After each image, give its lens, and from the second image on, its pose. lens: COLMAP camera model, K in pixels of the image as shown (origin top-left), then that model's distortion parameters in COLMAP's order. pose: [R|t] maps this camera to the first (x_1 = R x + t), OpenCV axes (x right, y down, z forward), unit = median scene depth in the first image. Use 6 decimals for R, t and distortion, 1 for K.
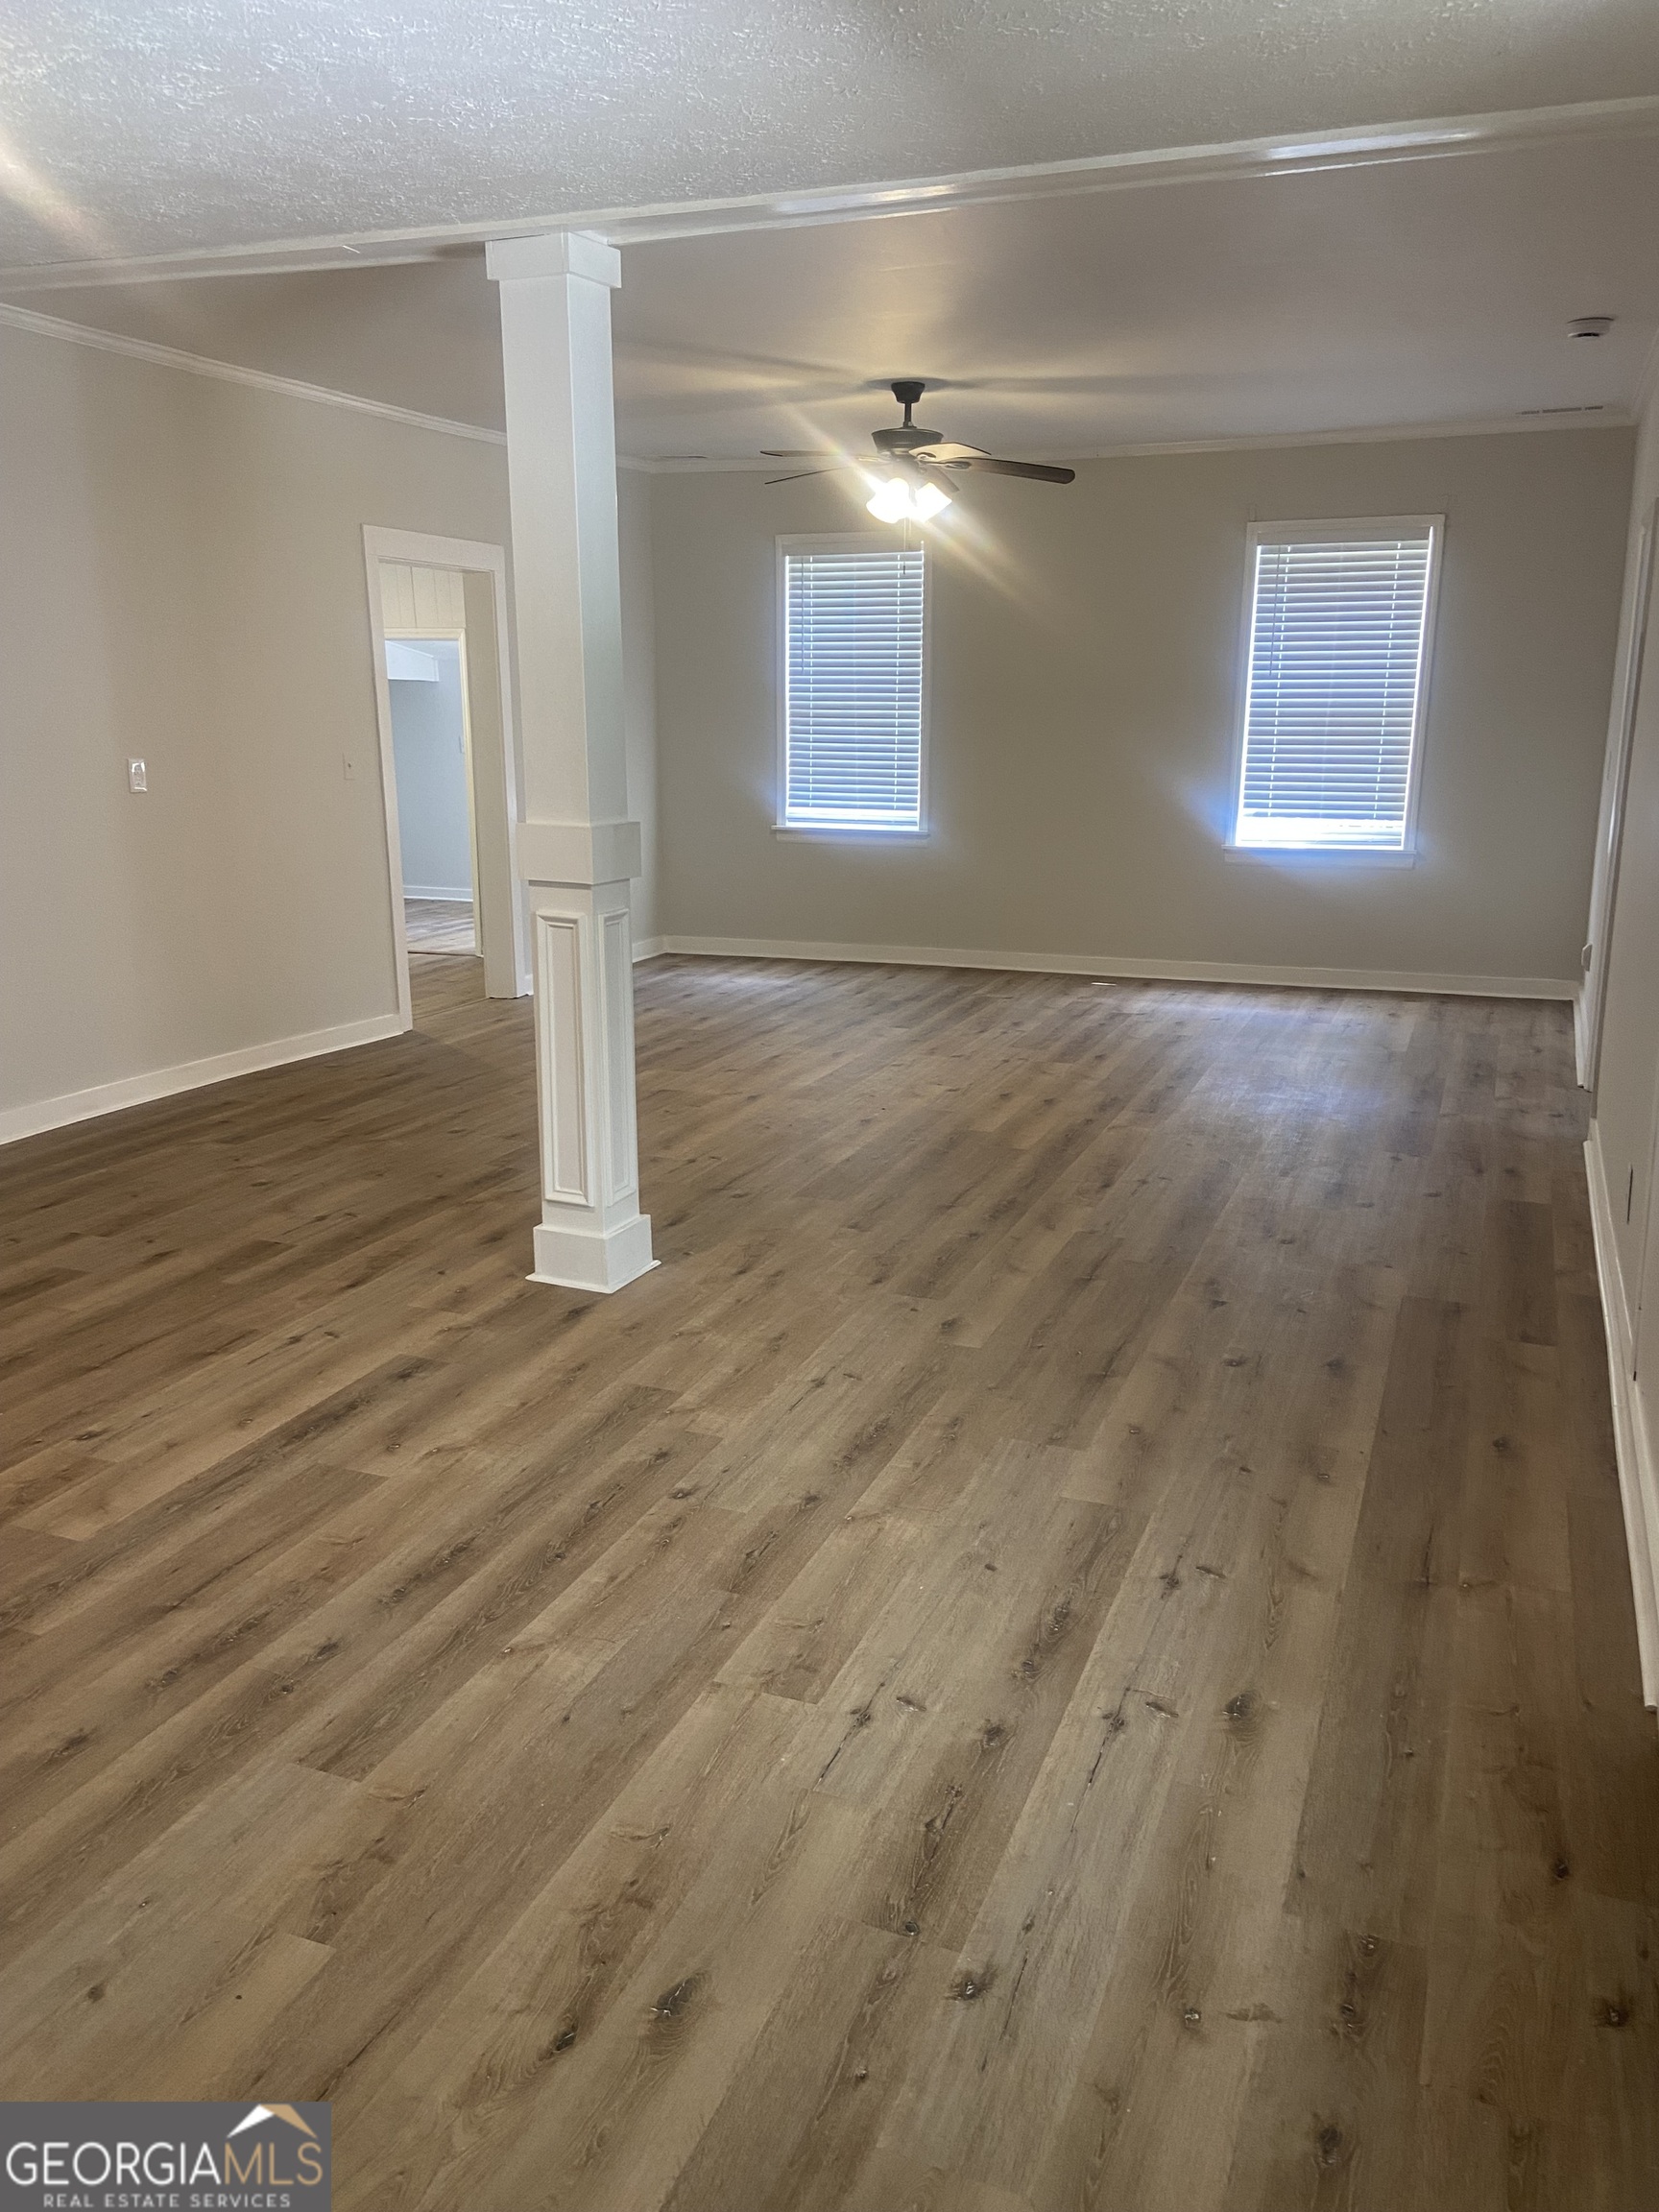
lens RADIAL K [[1663.3, 0, 838.6], [0, 1663.3, 1110.4], [0, 0, 1]] dist [0.119608, -0.152093]
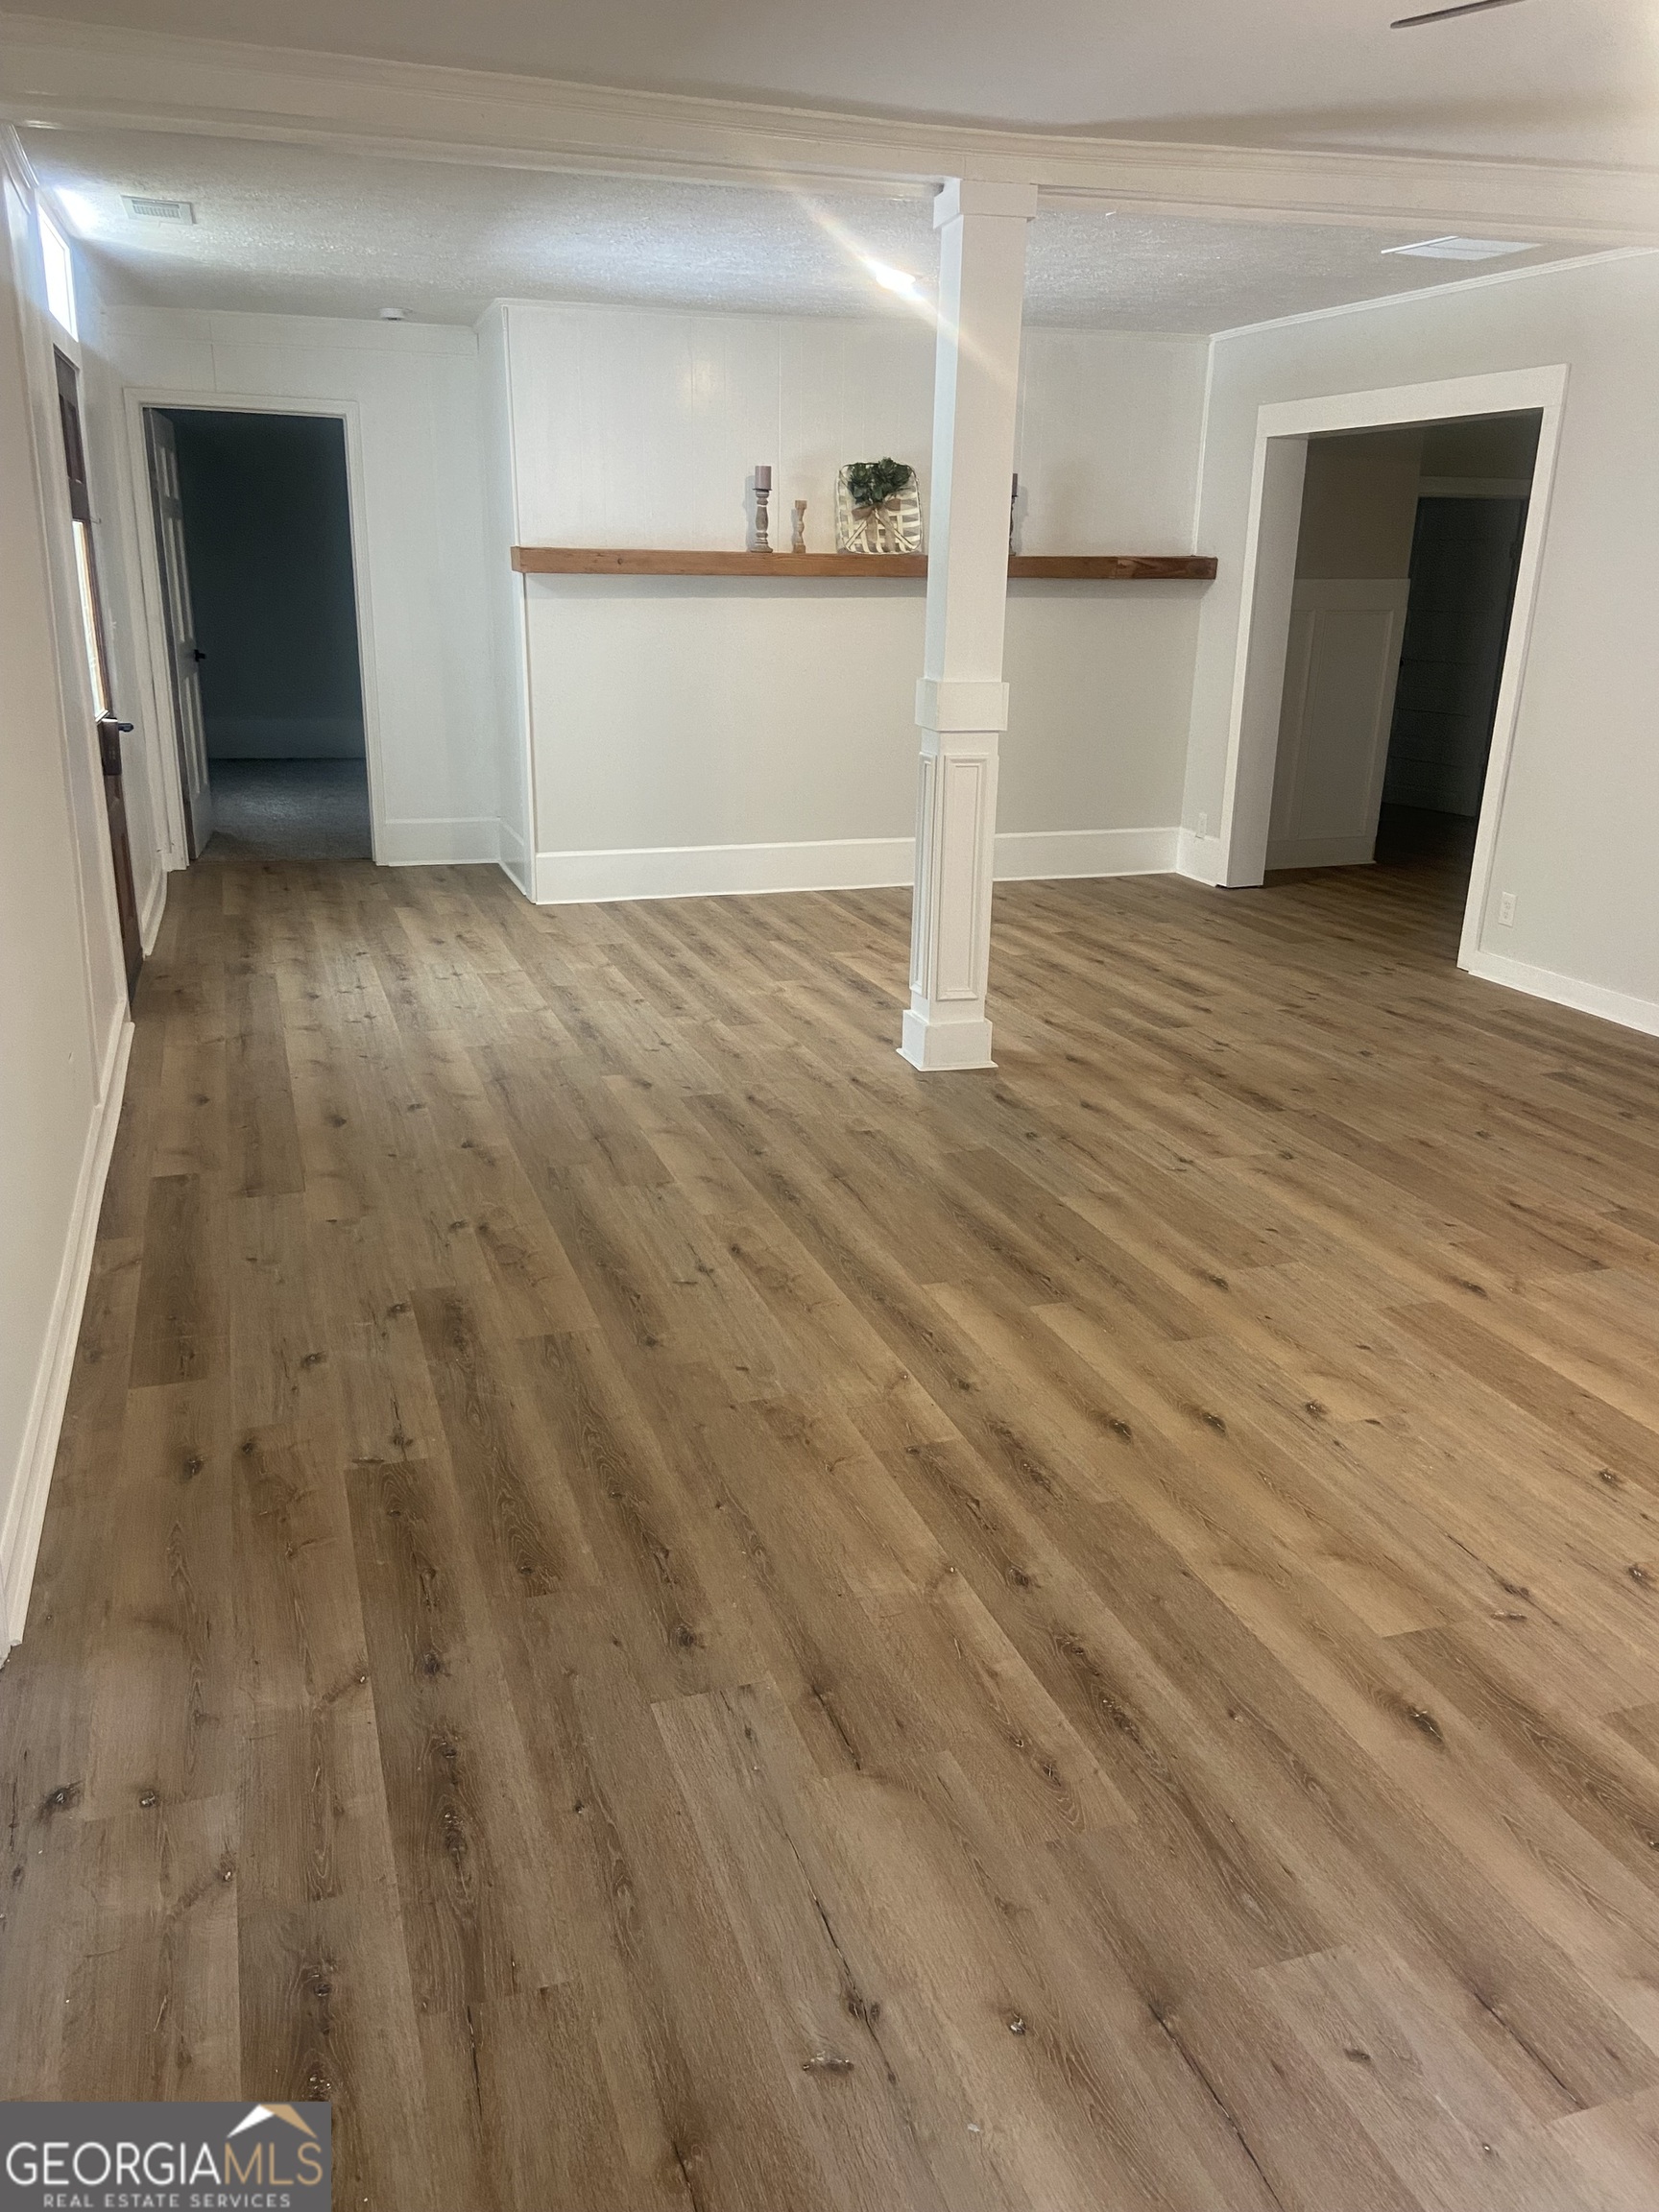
lens RADIAL K [[1663.3, 0, 838.6], [0, 1663.3, 1110.4], [0, 0, 1]] dist [0.119608, -0.152093]
pose [[-0.755604, 0.186632, -0.627878, 0.690783], [-0.181142, 0.861634, 0.474104, -0.437865], [0.629484, 0.471970, -0.617247, 1.740024]]
